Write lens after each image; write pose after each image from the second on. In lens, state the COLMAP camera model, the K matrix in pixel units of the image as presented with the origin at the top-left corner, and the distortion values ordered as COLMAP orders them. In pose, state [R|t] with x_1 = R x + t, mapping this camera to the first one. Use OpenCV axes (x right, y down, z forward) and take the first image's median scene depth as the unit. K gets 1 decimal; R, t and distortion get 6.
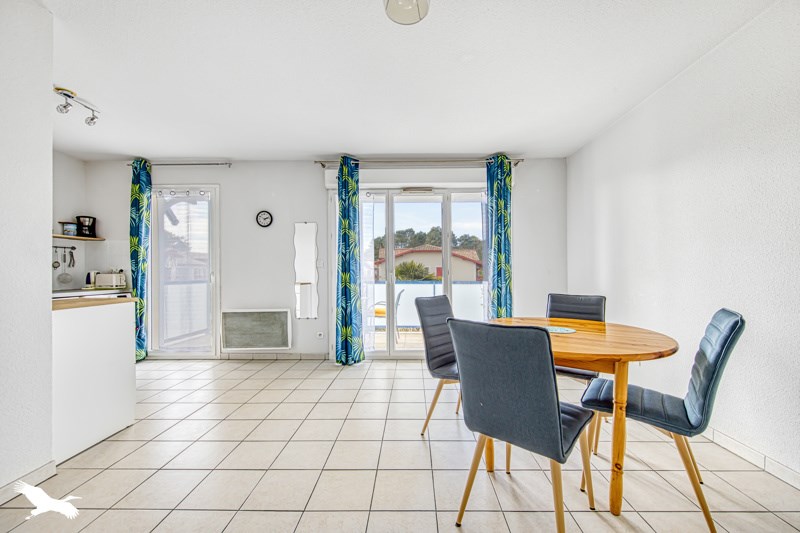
lens RADIAL K [[329.1, 0, 414.9], [0, 329.1, 273.8], [0, 0, 1]] dist [0.001921, -0.000186]
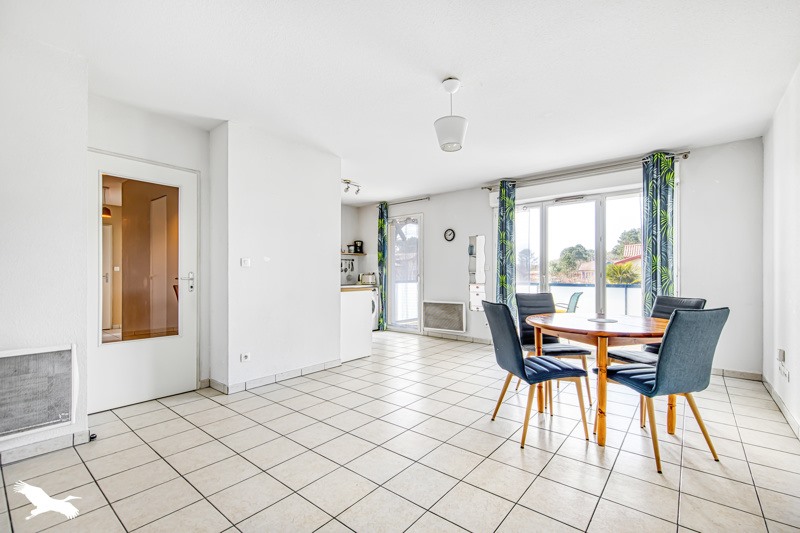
lens RADIAL K [[365.8, 0, 402.6], [0, 365.8, 275.5], [0, 0, 1]] dist [-0.000415, -0.000100]
pose [[0.769844, 0.003727, -0.638222, 0.363060], [-0.003864, 0.999992, 0.001178, -0.001334], [0.638221, 0.001559, 0.769852, -0.287403]]
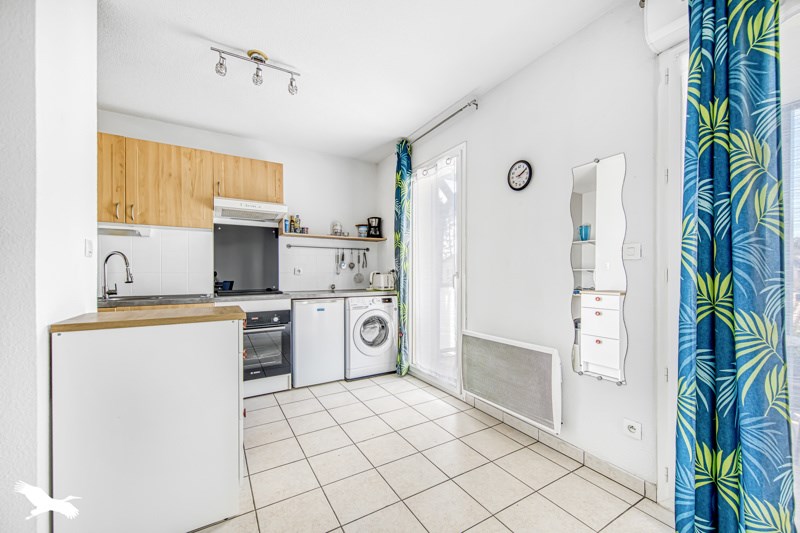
lens RADIAL K [[325.3, 0, 410.0], [0, 325.3, 275.3], [0, 0, 1]] dist [-0.000385, -0.000006]
pose [[0.536483, 0.007063, -0.843881, -0.101292], [-0.003007, 0.999975, 0.006459, -0.003383], [0.843906, -0.000928, 0.536491, 0.571539]]
